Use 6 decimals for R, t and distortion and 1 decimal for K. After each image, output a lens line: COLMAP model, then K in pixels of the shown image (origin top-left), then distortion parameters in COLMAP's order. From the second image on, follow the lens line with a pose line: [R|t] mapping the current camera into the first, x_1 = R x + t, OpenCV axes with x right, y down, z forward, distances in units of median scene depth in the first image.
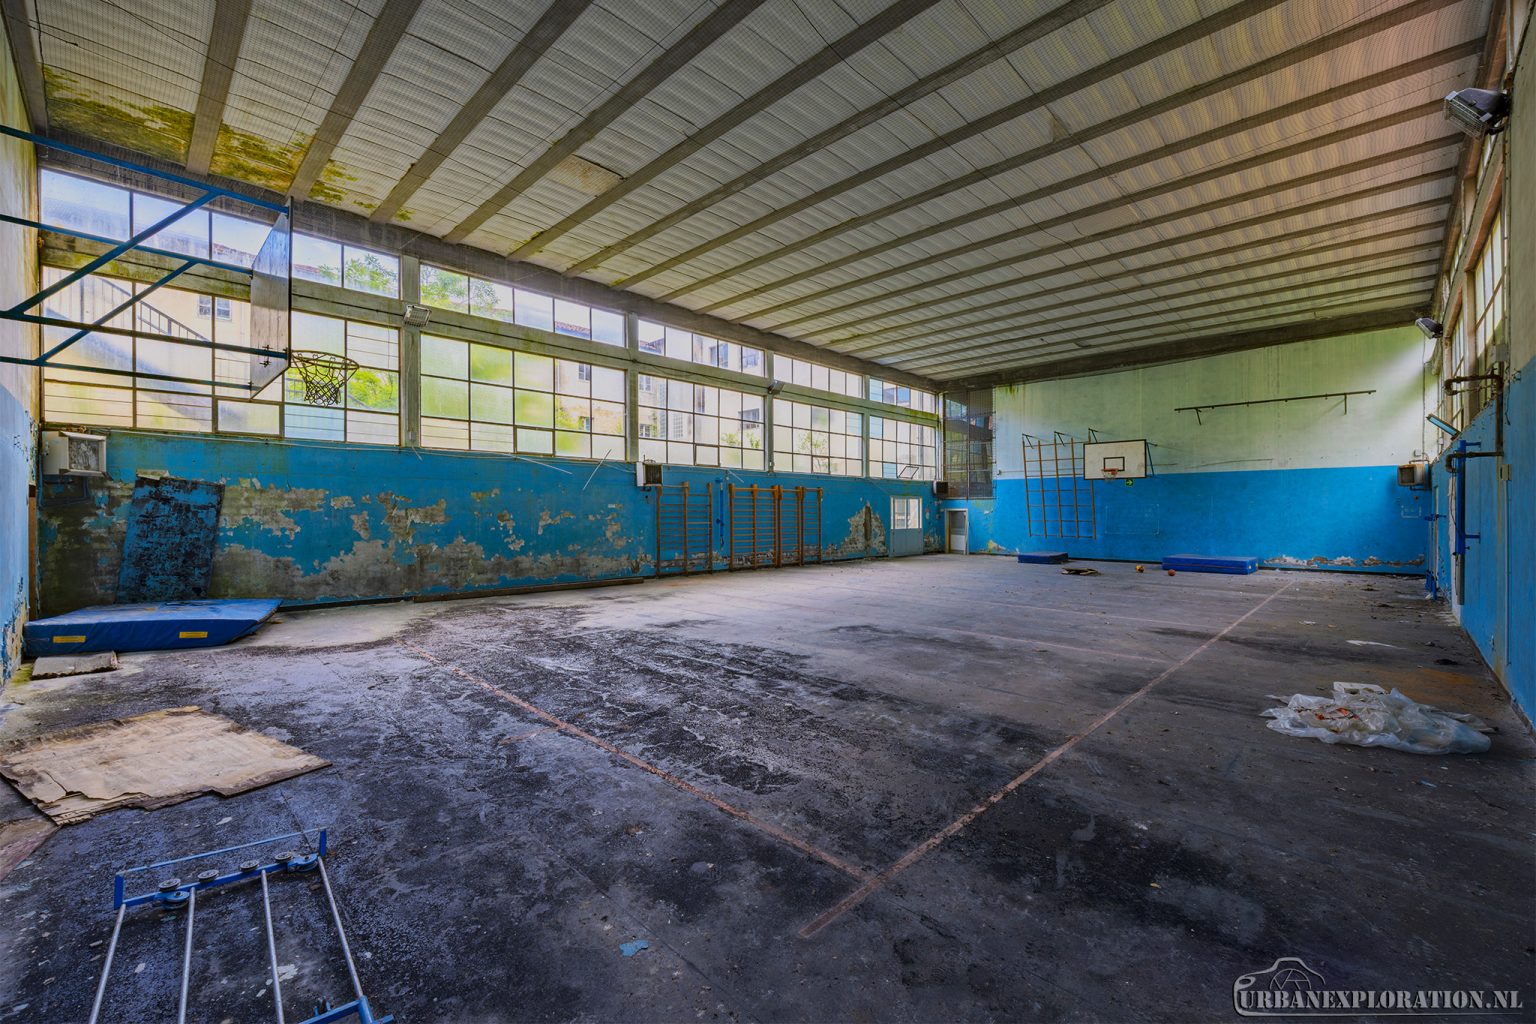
lens RADIAL K [[635.7, 0, 754.9], [0, 635.7, 513.0], [0, 0, 1]] dist [0.000164, -0.004439]
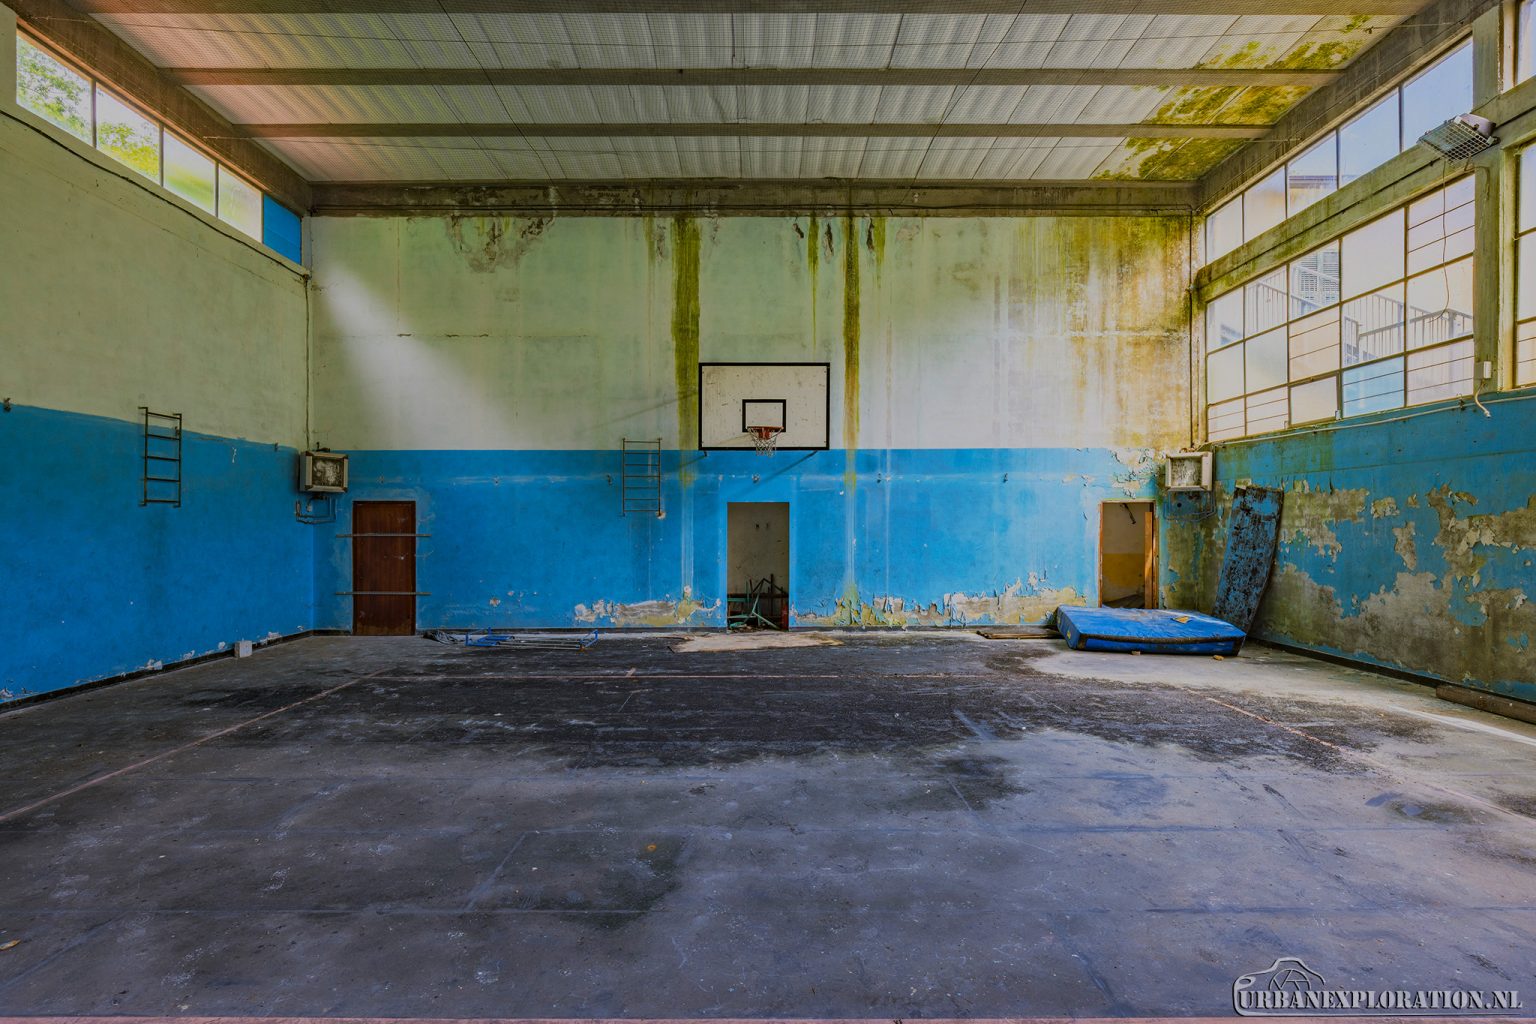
lens RADIAL K [[751.2, 0, 743.8], [0, 751.2, 523.5], [0, 0, 1]] dist [0.000559, -0.005359]
pose [[-0.712601, -0.000159, -0.701570, 0.316919], [0.000868, 0.999999, -0.001108, -0.000996], [0.701569, -0.001399, -0.712600, 1.099154]]
